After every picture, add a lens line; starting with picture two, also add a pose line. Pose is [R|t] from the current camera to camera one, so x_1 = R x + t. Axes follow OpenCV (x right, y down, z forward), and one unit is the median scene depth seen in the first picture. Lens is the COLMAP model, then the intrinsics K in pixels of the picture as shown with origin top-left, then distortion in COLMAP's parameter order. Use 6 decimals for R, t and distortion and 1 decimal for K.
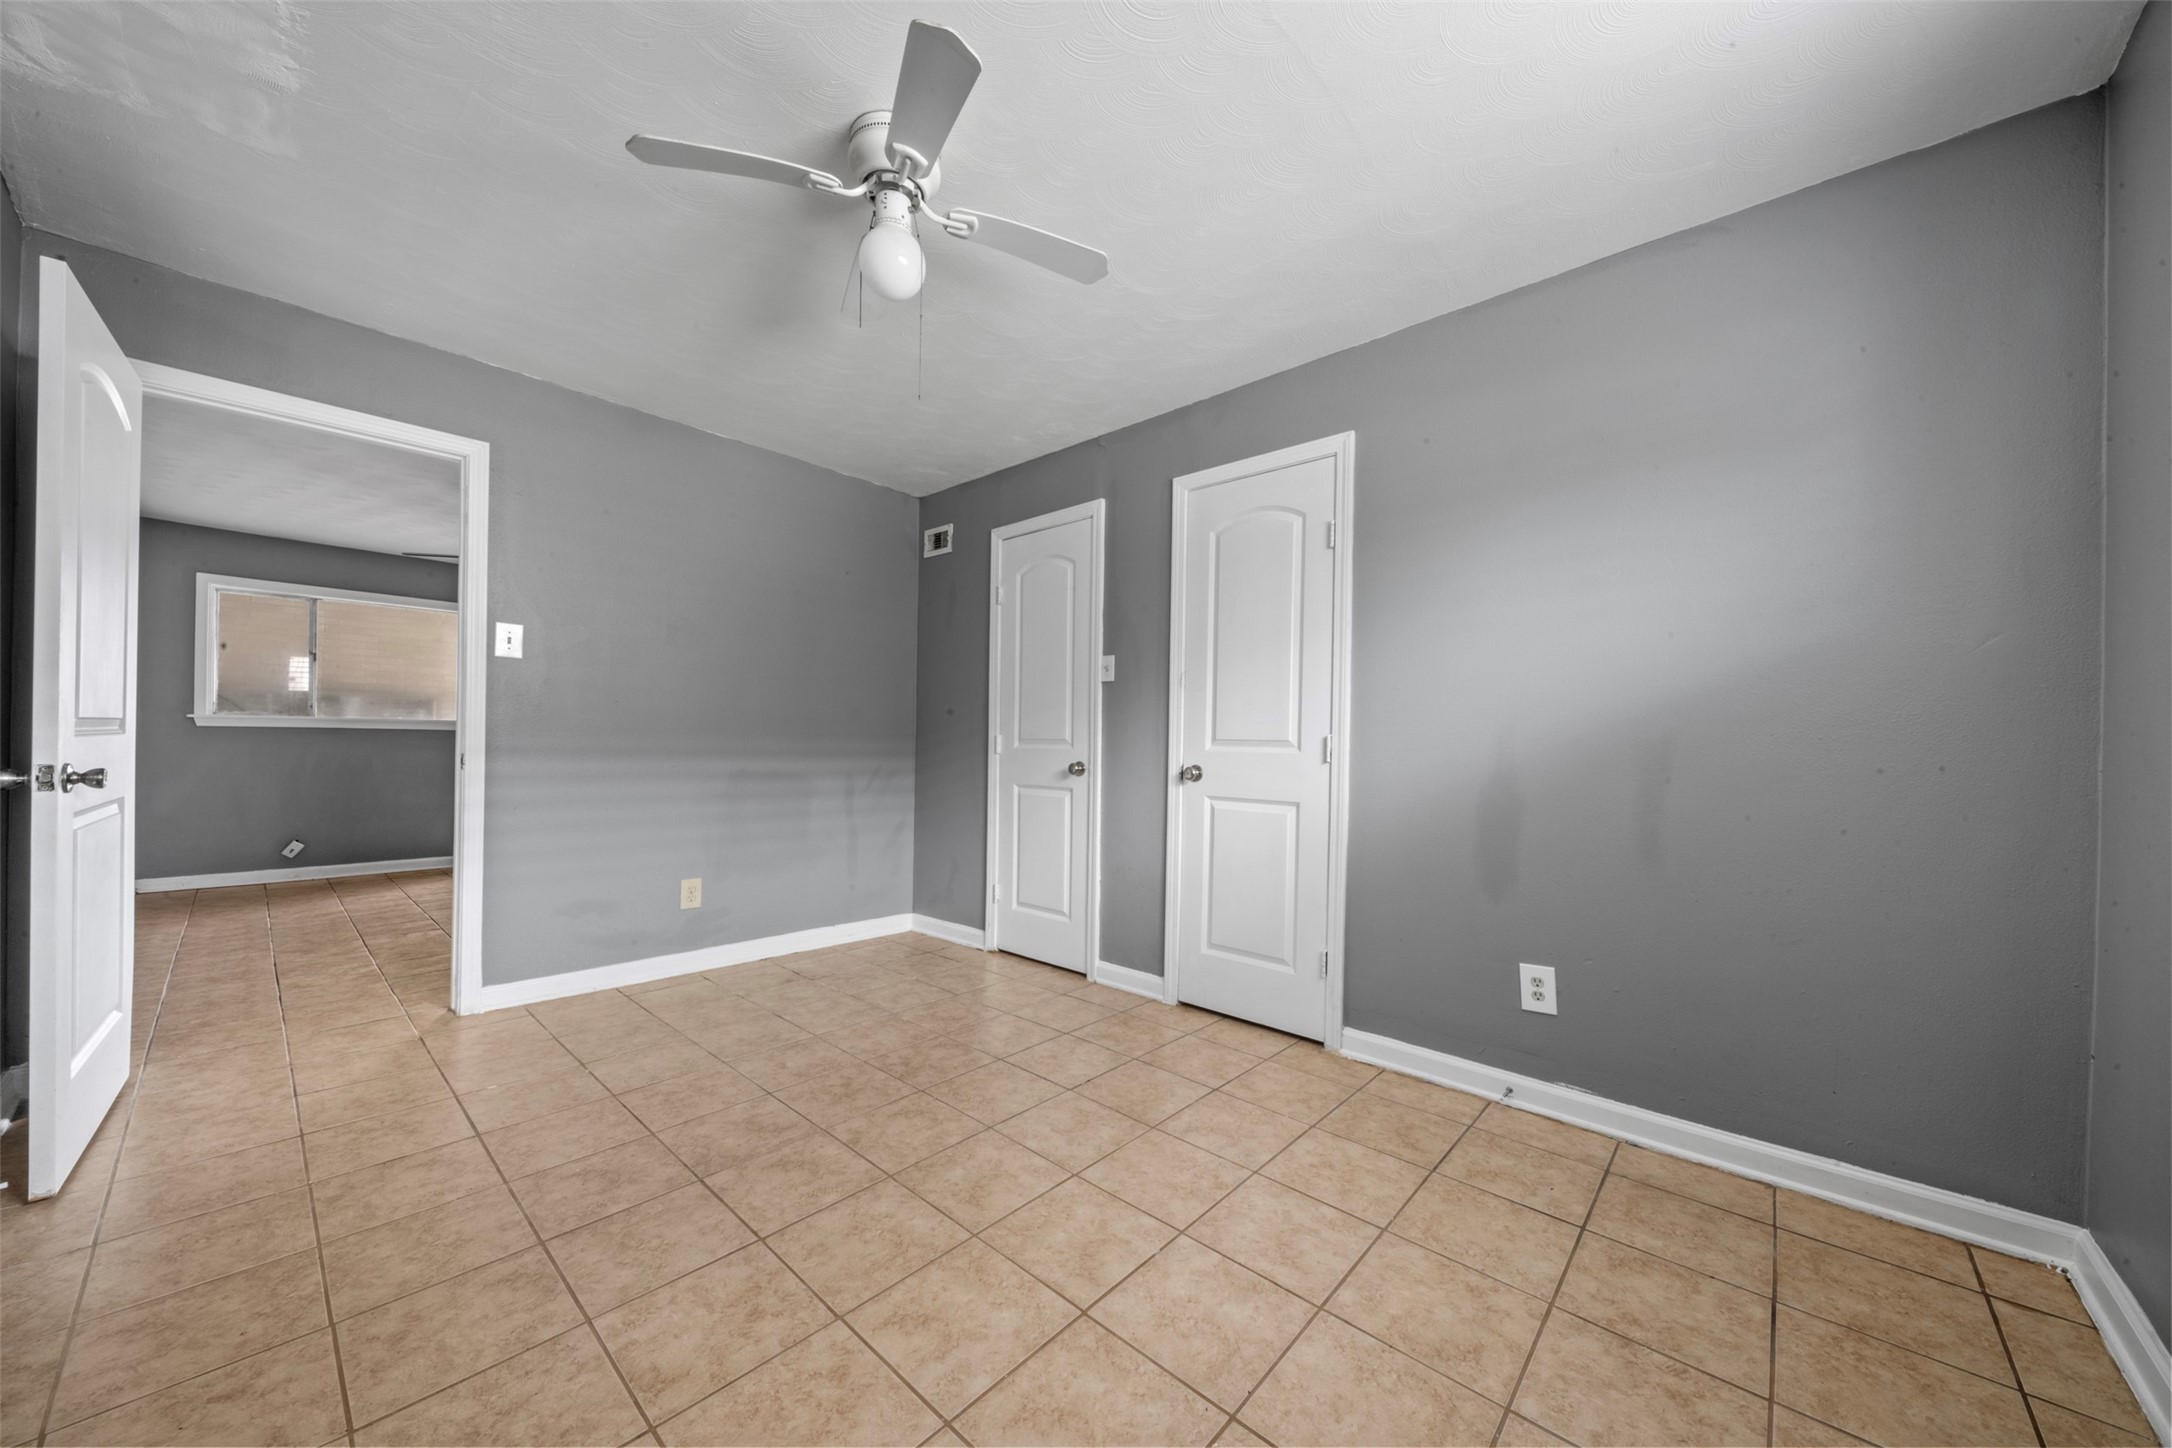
lens RADIAL K [[757.1, 0, 1083.8], [0, 757.1, 735.3], [0, 0, 1]] dist [0.003695, -0.002127]
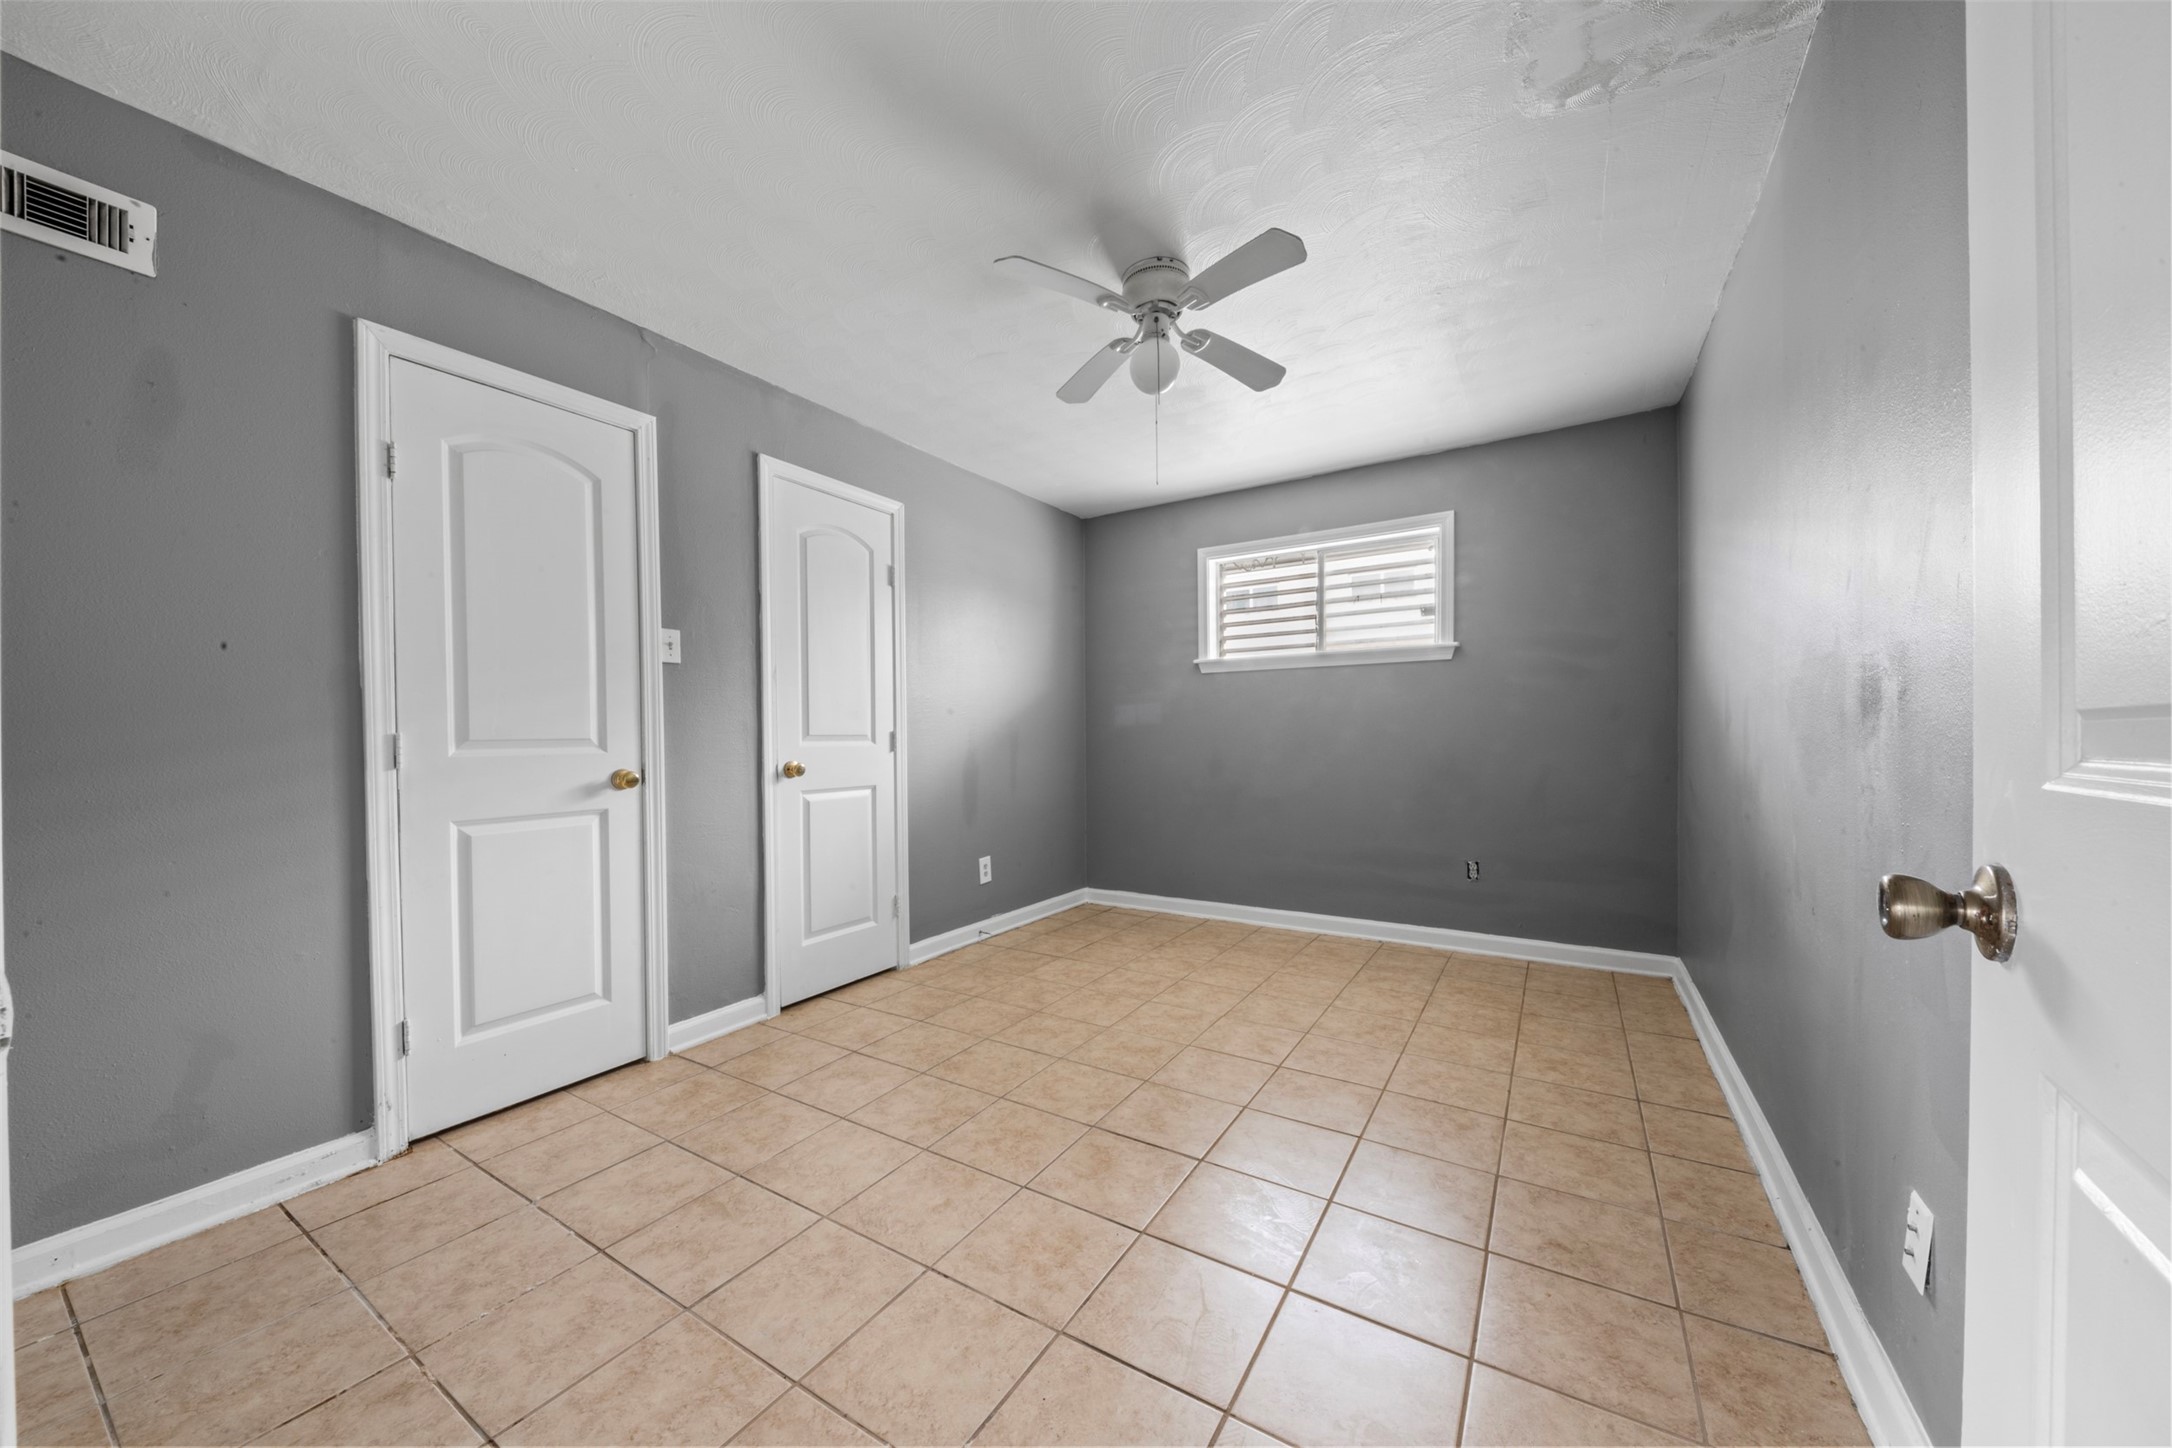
lens RADIAL K [[757.1, 0, 1085.6], [0, 757.1, 734.2], [0, 0, 1]] dist [0.003695, -0.002127]
pose [[-0.174257, -0.015685, 0.984575, -0.996838], [-0.001716, 0.999876, 0.015625, -0.013363], [-0.984699, 0.001033, -0.174262, 0.889607]]
